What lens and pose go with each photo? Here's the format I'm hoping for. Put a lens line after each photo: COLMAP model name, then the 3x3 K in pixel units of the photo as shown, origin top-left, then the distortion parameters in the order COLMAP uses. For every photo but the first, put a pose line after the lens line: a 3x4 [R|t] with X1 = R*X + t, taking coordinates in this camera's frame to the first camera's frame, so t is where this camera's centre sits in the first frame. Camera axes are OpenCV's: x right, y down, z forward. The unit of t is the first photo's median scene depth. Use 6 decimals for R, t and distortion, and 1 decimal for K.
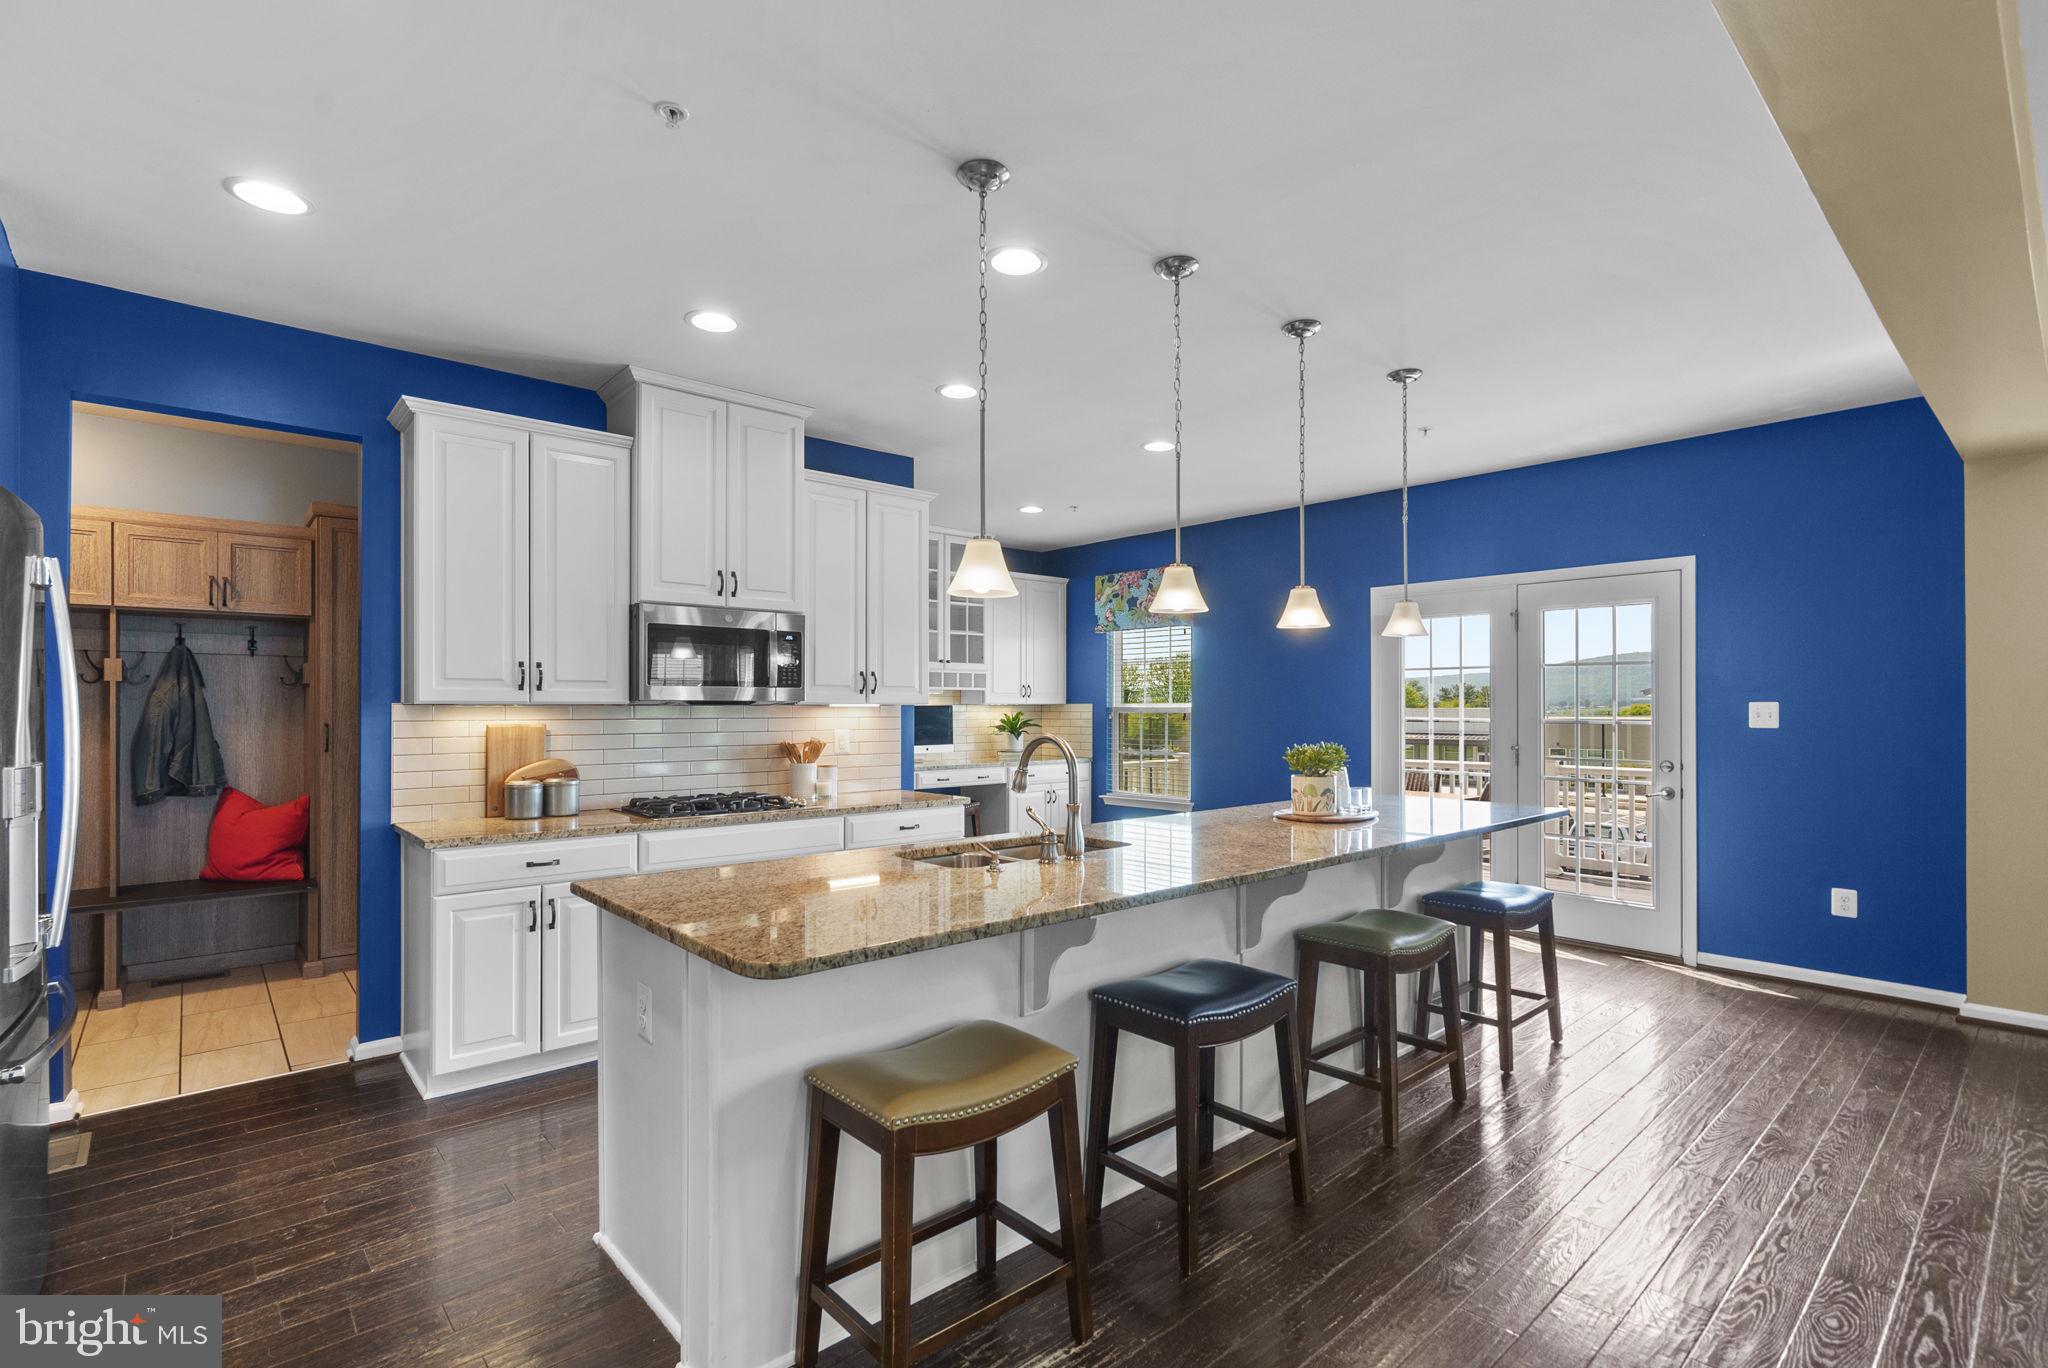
lens RADIAL K [[944.6, 0, 1031.5], [0, 944.6, 696.9], [0, 0, 1]] dist [-0.002251, 0.000231]
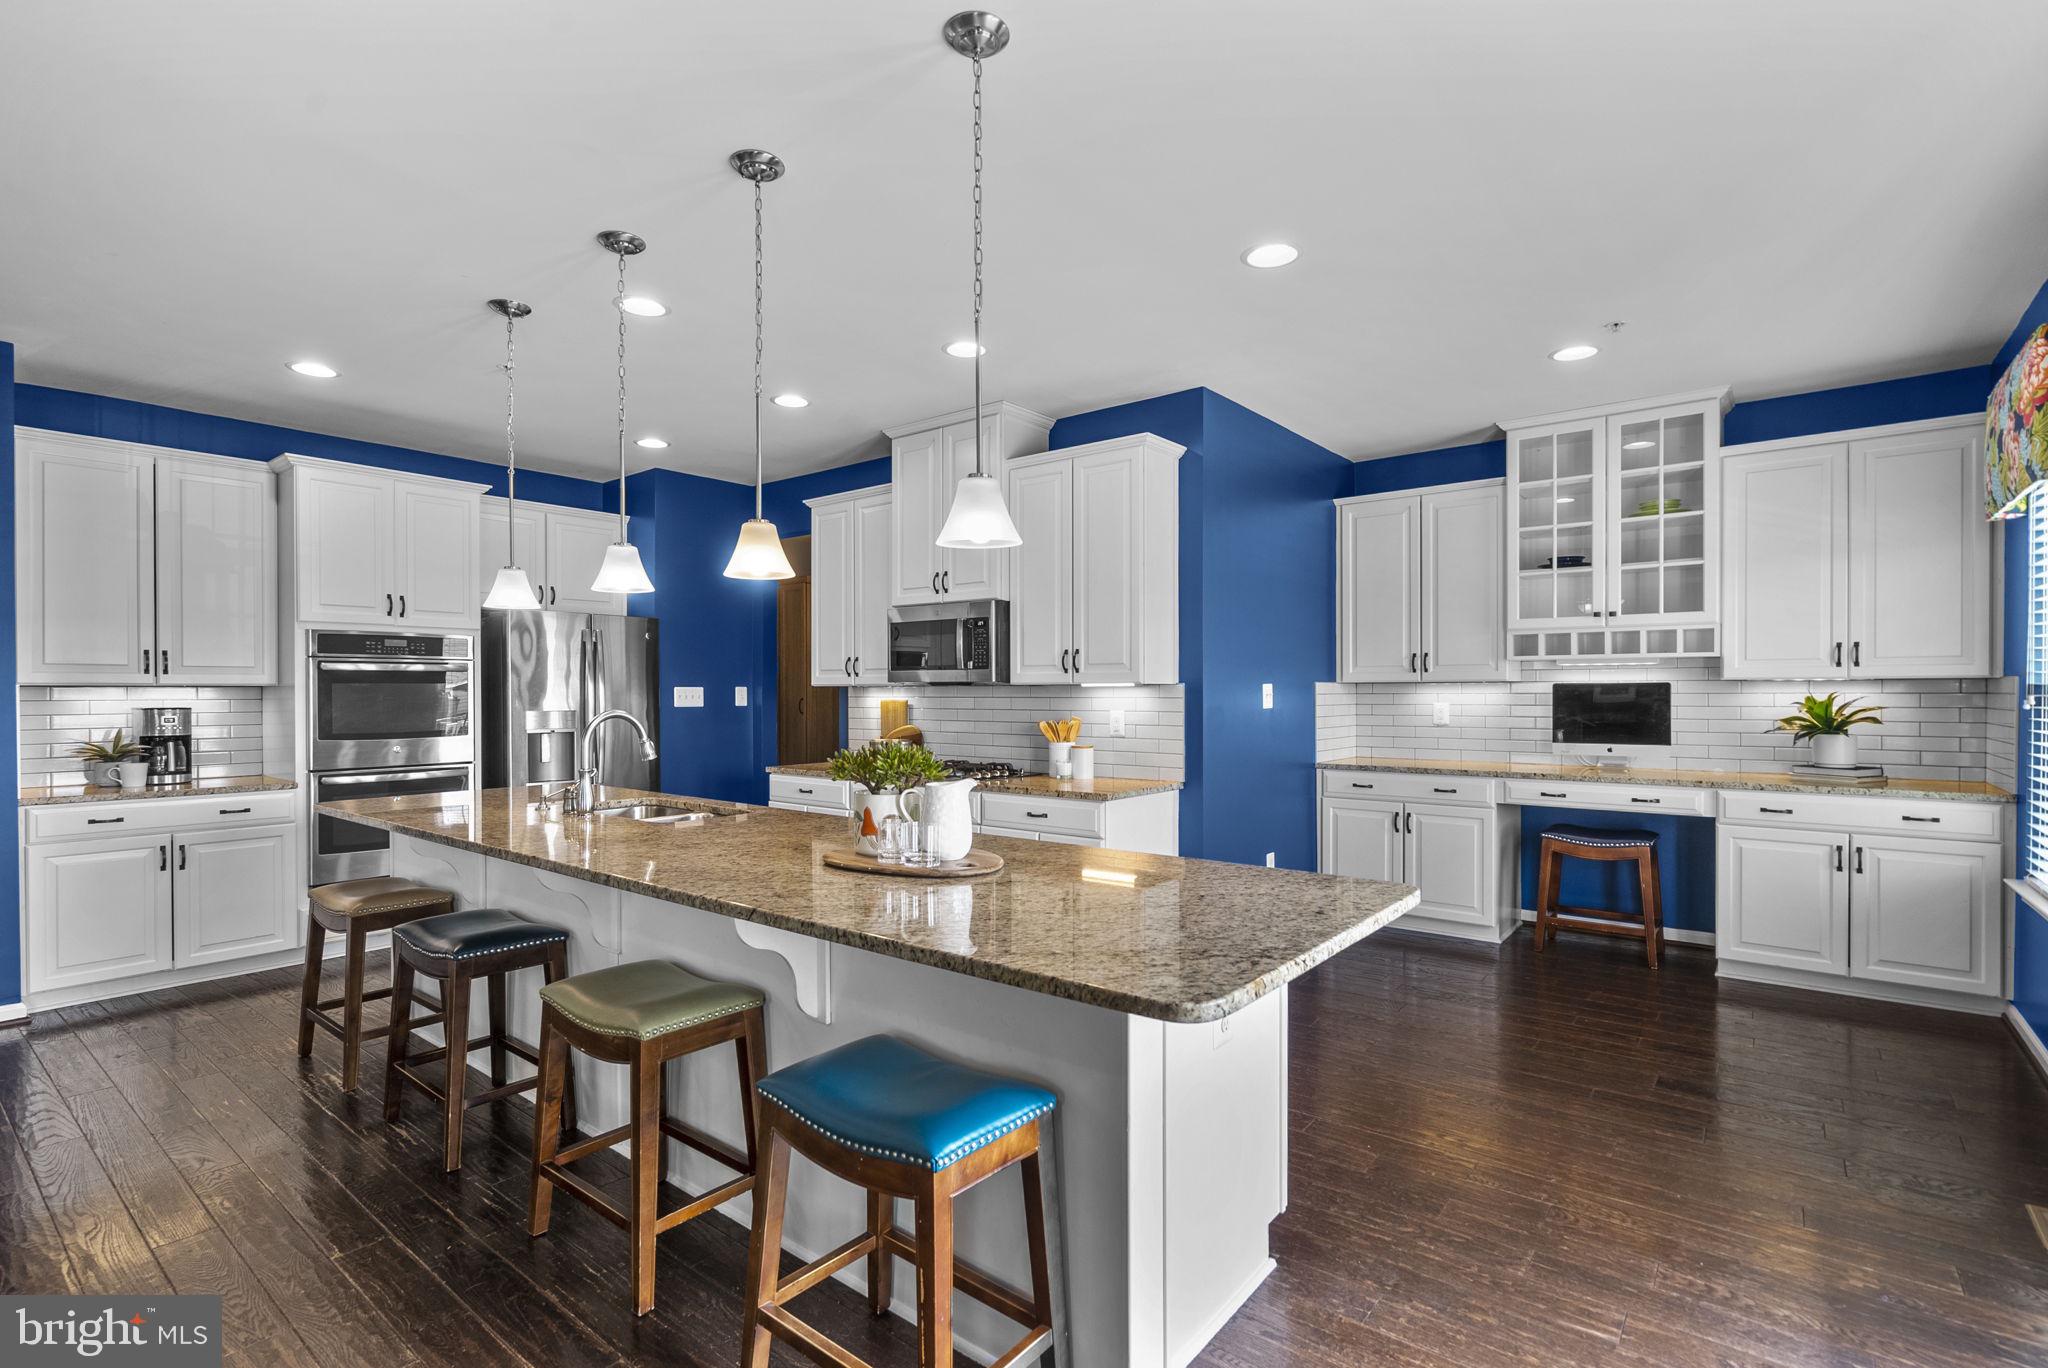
lens RADIAL K [[944.6, 0, 1031.5], [0, 944.6, 696.9], [0, 0, 1]] dist [-0.002251, 0.000231]
pose [[0.174863, 0.012335, -0.984515, 0.461715], [0.015267, 0.999767, 0.015238, 0.003034], [0.984474, -0.017695, 0.174634, 0.489911]]
